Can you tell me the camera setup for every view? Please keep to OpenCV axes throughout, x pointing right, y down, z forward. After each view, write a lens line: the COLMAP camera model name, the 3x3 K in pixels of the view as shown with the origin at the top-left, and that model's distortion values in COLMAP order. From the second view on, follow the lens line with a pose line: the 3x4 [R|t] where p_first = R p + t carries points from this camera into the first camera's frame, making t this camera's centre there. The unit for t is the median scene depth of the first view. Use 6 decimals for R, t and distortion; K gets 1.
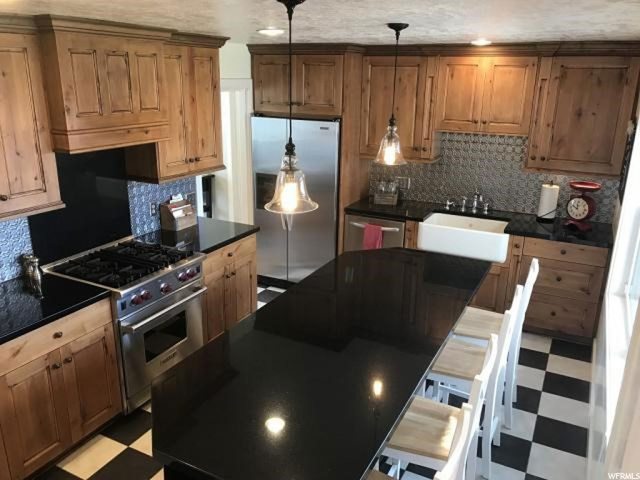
lens RADIAL K [[526.5, 0, 320.0], [0, 526.5, 240.0], [0, 0, 1]] dist [0.047873, -0.064651]
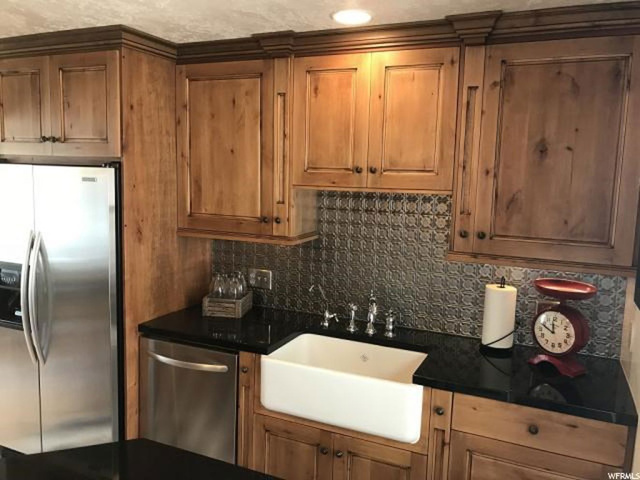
lens RADIAL K [[526.5, 0, 320.0], [0, 526.5, 240.0], [0, 0, 1]] dist [0.047873, -0.064651]
pose [[0.998689, 0.006637, 0.050764, 0.225563], [0.002575, 0.983794, -0.179283, -0.053354], [-0.051132, 0.179179, 0.982487, 0.475769]]
